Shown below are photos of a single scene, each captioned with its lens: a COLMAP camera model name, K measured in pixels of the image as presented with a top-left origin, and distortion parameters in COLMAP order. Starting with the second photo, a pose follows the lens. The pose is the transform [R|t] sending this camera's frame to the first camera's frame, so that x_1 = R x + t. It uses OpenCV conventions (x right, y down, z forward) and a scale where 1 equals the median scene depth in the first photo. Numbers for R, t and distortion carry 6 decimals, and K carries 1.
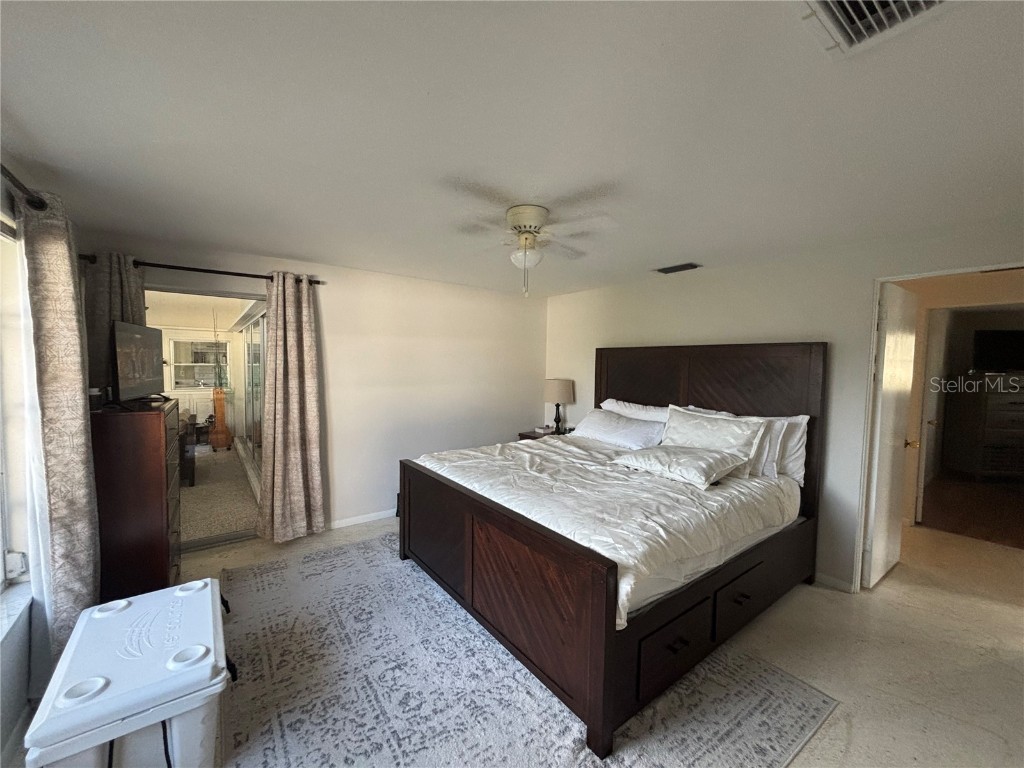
lens RADIAL K [[413.1, 0, 512.4], [0, 413.1, 386.6], [0, 0, 1]] dist [0.014410, 0.000121]
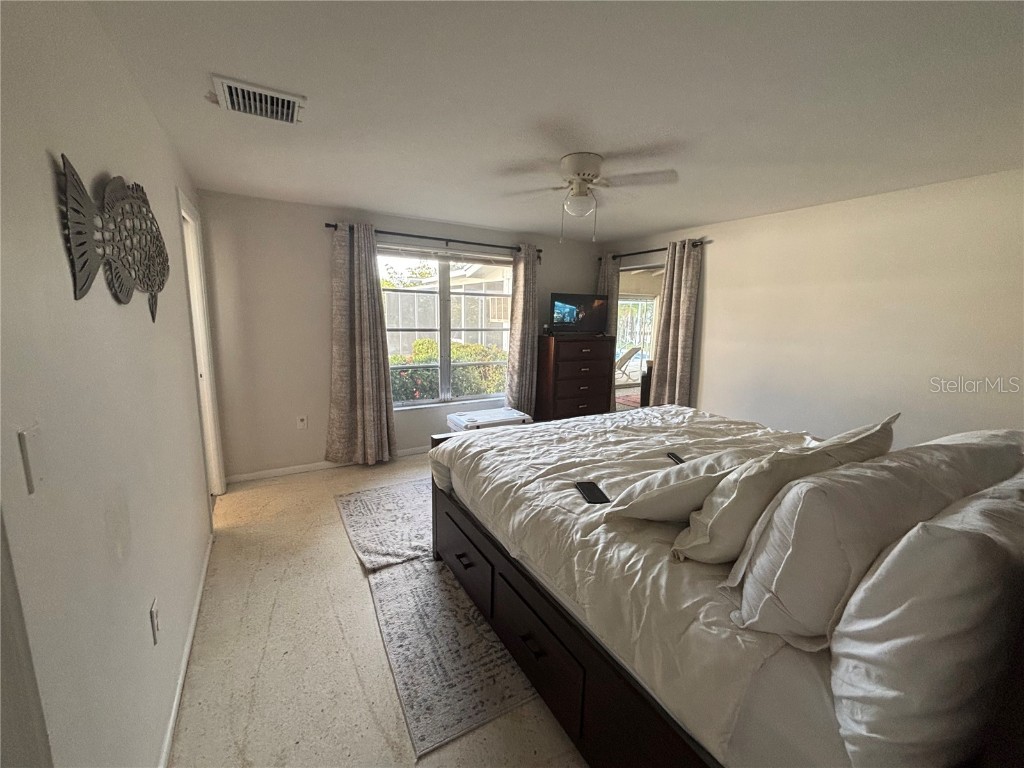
lens RADIAL K [[413.1, 0, 511.2], [0, 413.1, 383.8], [0, 0, 1]] dist [0.014410, 0.000121]
pose [[-0.104100, 0.155873, -0.982276, 1.429365], [-0.083631, 0.982773, 0.164815, -0.036230], [0.991044, 0.099306, -0.089271, 1.200571]]
